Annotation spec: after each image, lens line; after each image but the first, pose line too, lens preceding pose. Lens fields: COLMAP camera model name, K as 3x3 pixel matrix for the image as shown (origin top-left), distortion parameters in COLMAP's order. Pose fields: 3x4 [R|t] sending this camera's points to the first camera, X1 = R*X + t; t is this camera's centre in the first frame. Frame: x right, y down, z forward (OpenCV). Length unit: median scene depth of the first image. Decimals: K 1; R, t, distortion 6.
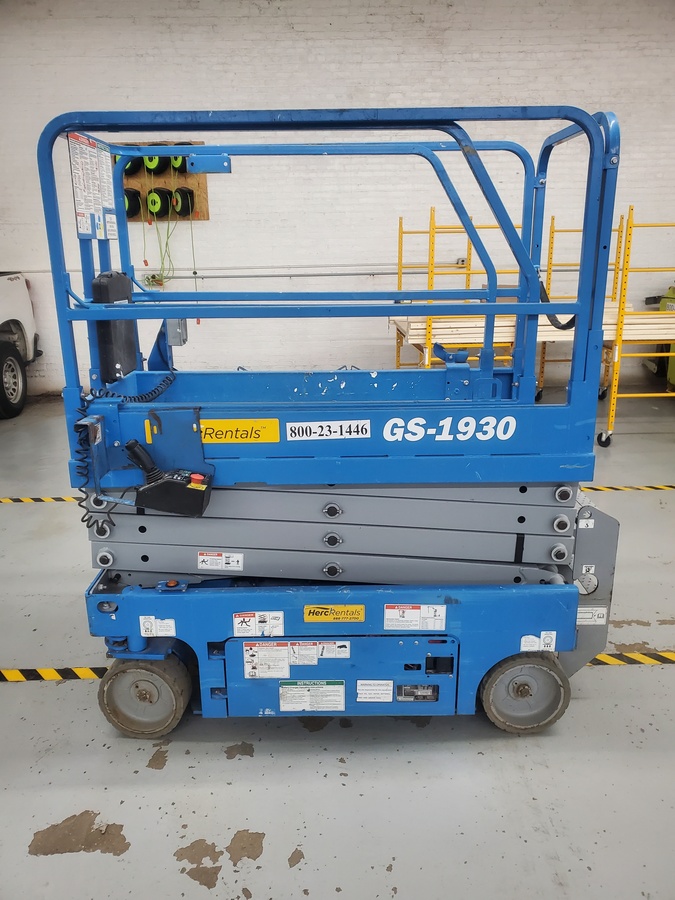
lens RADIAL K [[695.0, 0, 335.3], [0, 695.0, 448.4], [0, 0, 1]] dist [0.004592, 0.013931]
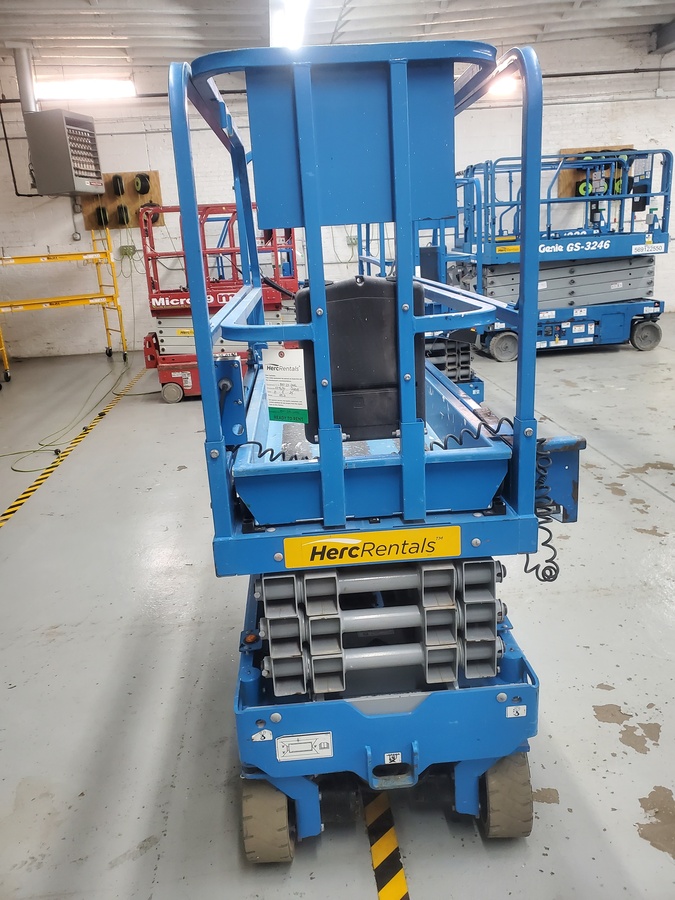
lens RADIAL K [[695.0, 0, 338.1], [0, 695.0, 449.5], [0, 0, 1]] dist [0.004592, 0.013931]
pose [[-0.056784, -0.275911, 0.959505, -1.054887], [0.330730, 0.901594, 0.278831, -0.322030], [-0.942016, 0.333170, 0.040056, 1.144473]]
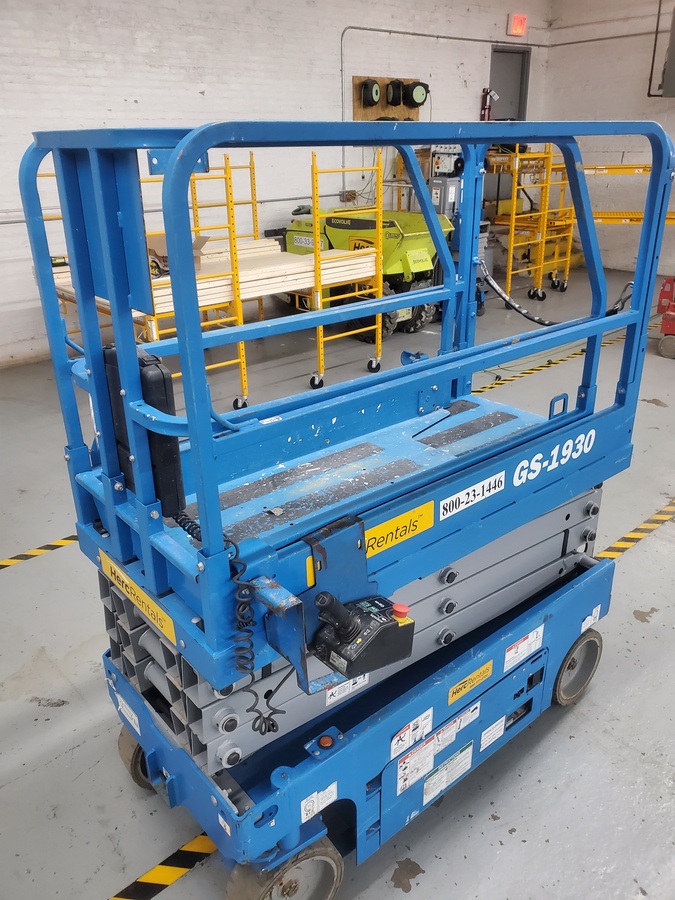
lens RADIAL K [[695.0, 0, 336.0], [0, 695.0, 450.9], [0, 0, 1]] dist [0.004592, 0.013931]
pose [[0.770707, -0.257545, 0.582822, -0.626584], [0.187247, 0.965832, 0.179184, -0.263978], [-0.609056, -0.028967, 0.792598, 0.423365]]
